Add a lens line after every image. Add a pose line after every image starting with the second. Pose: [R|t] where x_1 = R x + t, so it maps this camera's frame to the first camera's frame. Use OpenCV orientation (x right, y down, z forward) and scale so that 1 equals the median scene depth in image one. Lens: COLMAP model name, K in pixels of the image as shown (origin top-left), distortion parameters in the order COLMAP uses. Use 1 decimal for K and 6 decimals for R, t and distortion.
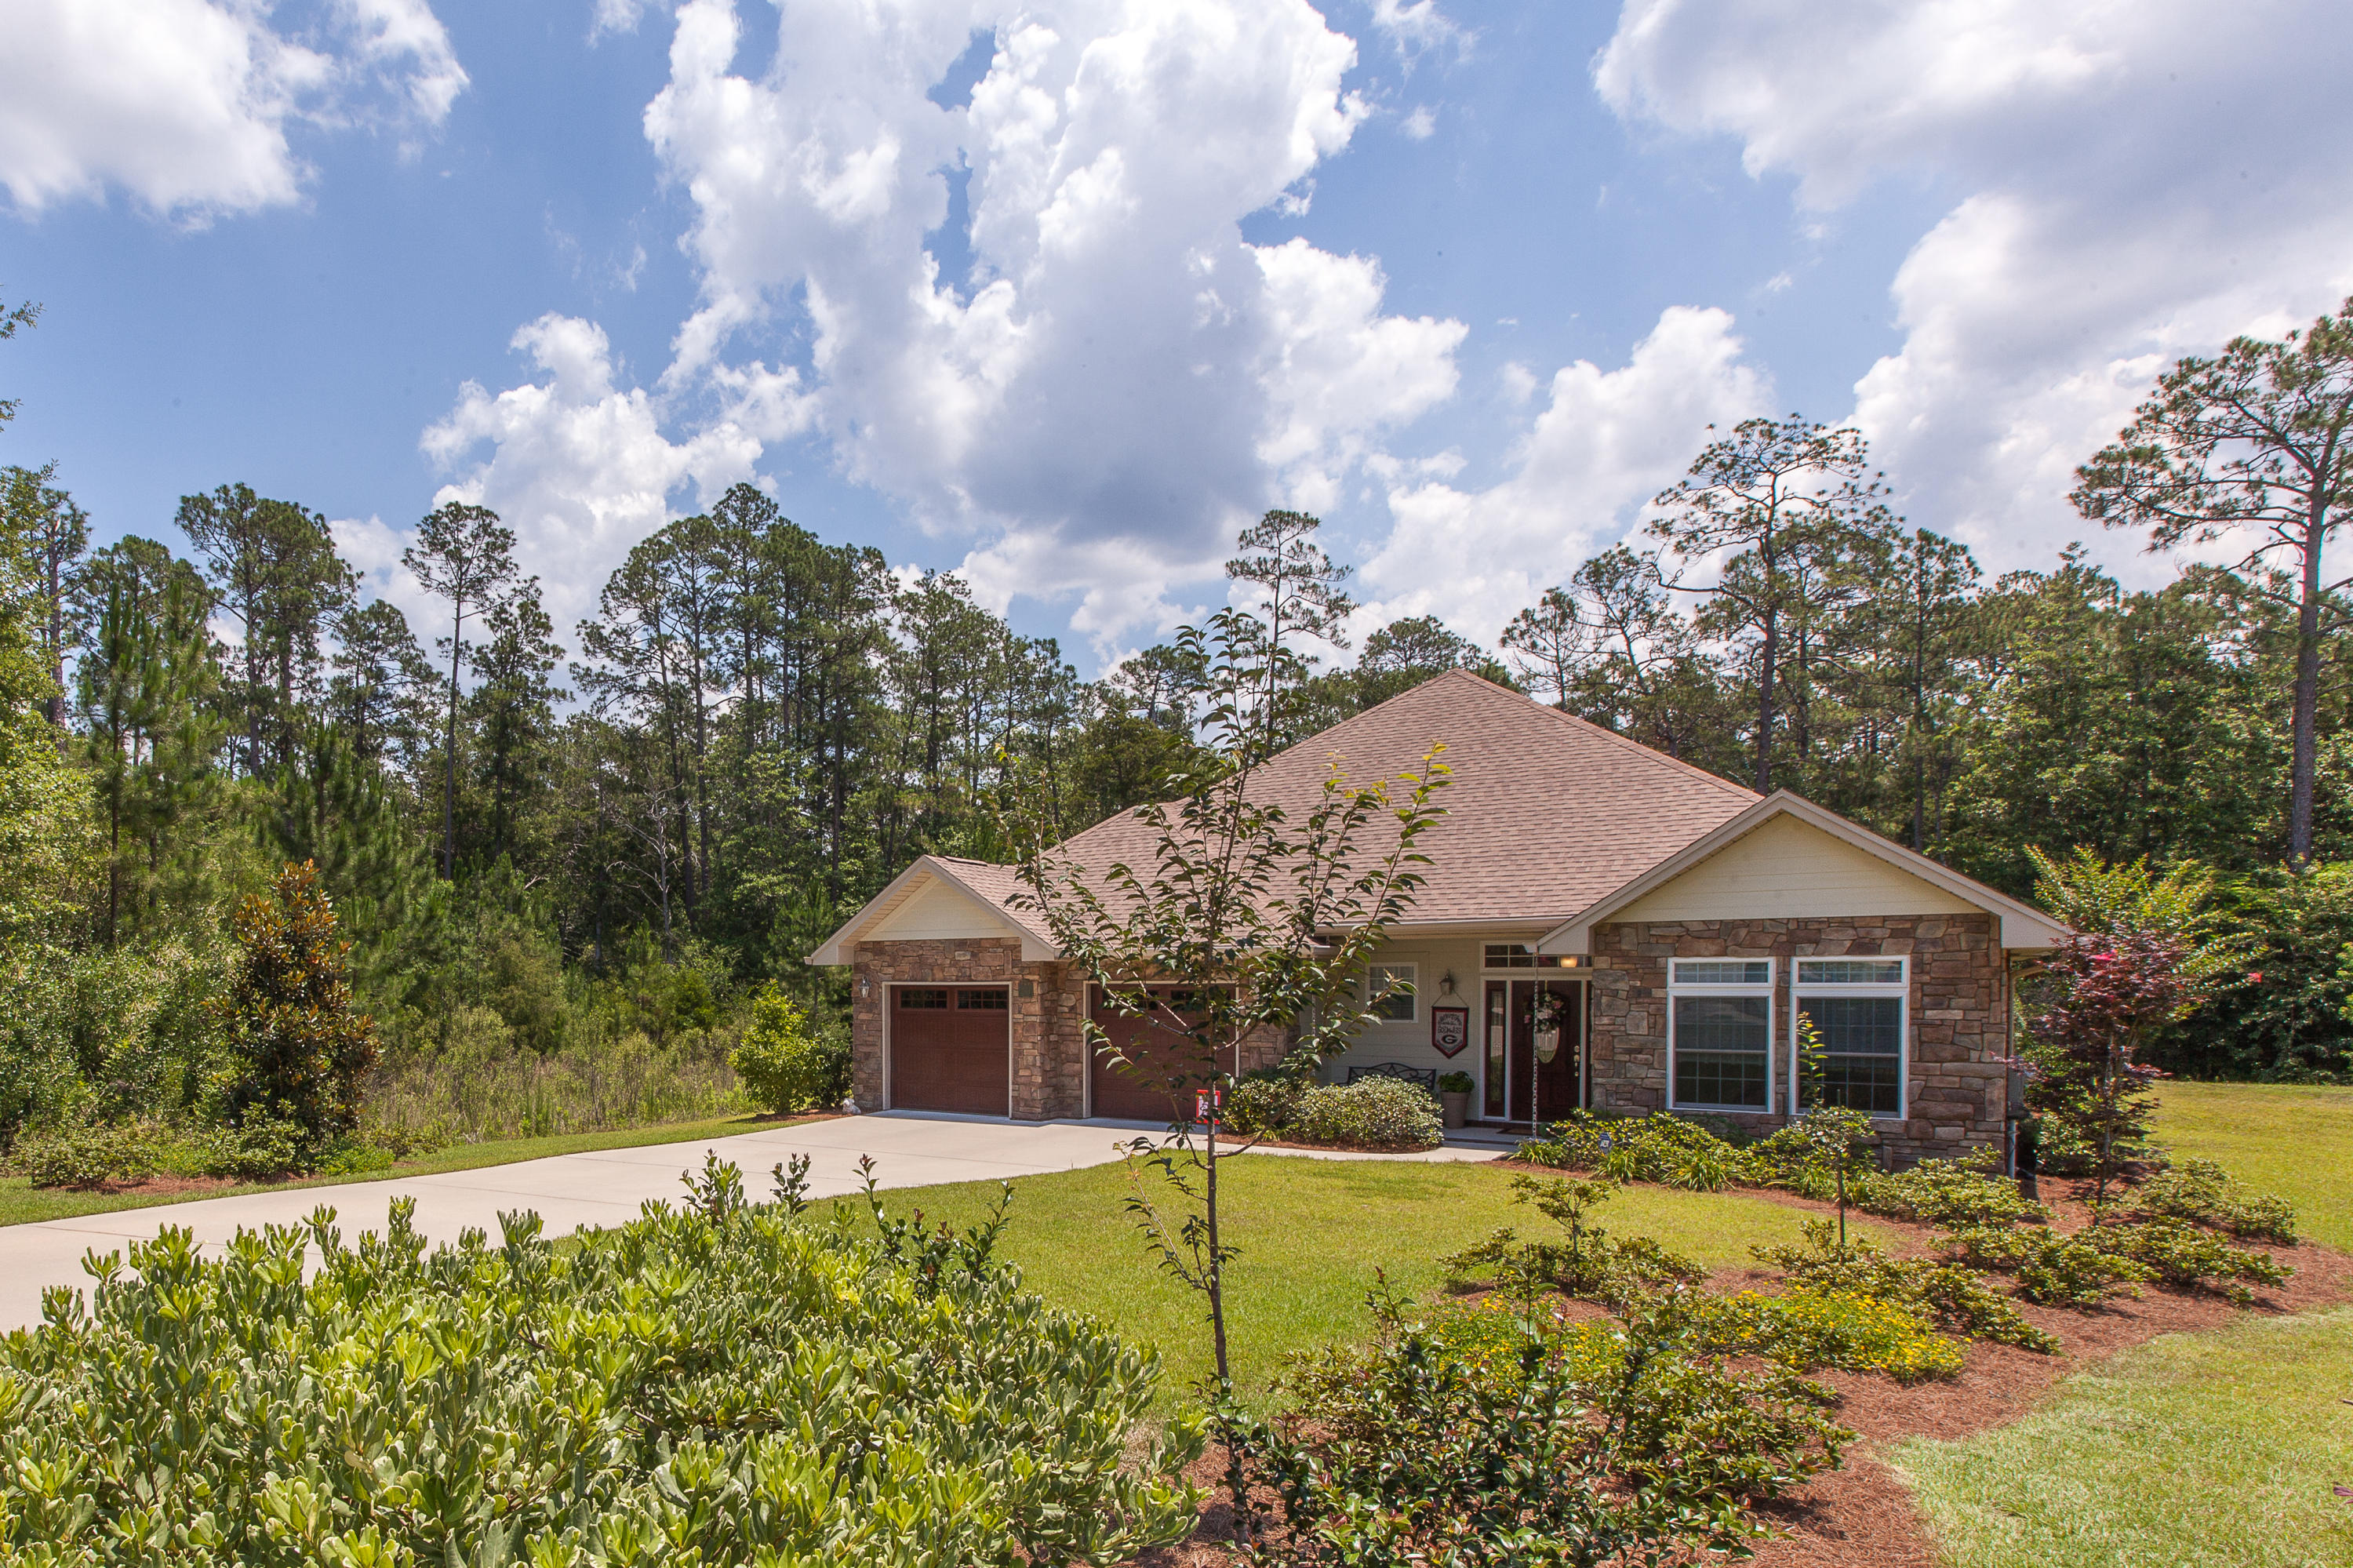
lens RADIAL K [[1378.9, 0, 790.0], [0, 1378.9, 1003.6], [0, 0, 1]] dist [0.001312, -0.000510]
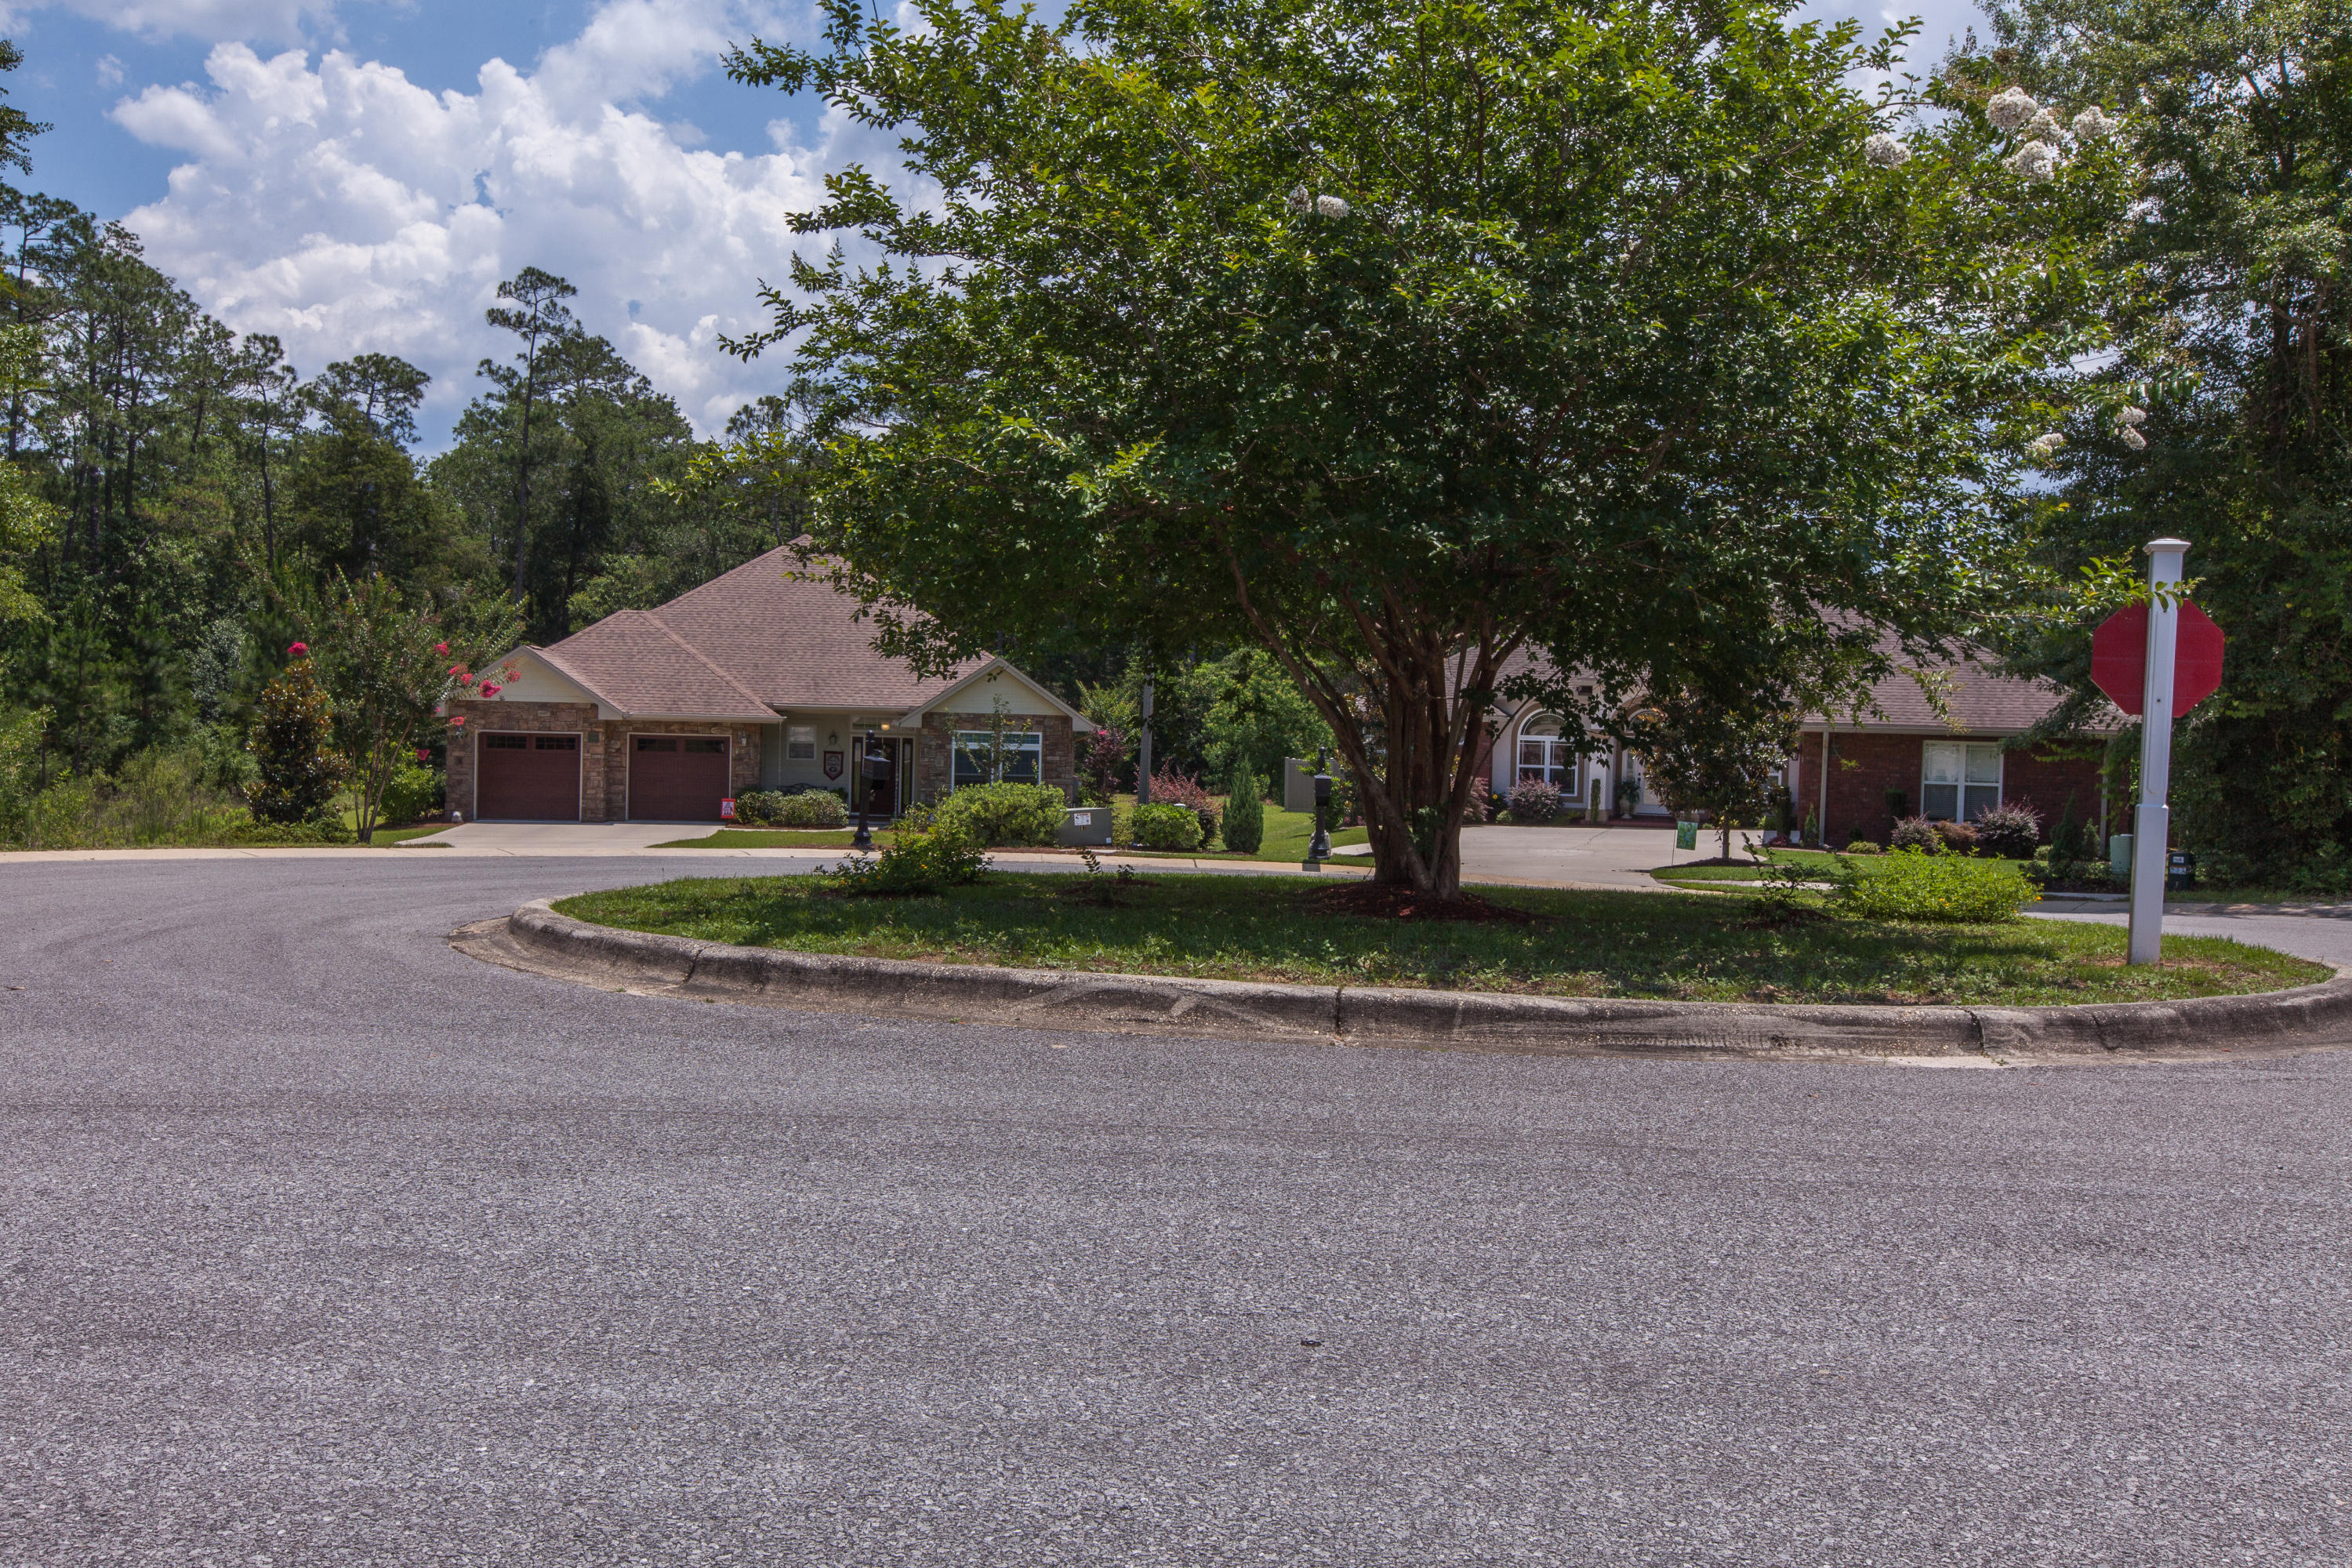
lens RADIAL K [[1896.8, 0, 1176.0], [0, 1896.8, 784.0], [0, 0, 1]] dist [0.003655, -0.006998]
pose [[0.693391, -0.005740, 0.720538, -0.865276], [-0.016165, 0.999593, 0.023520, -0.017909], [-0.720380, -0.027956, 0.693016, -0.893610]]
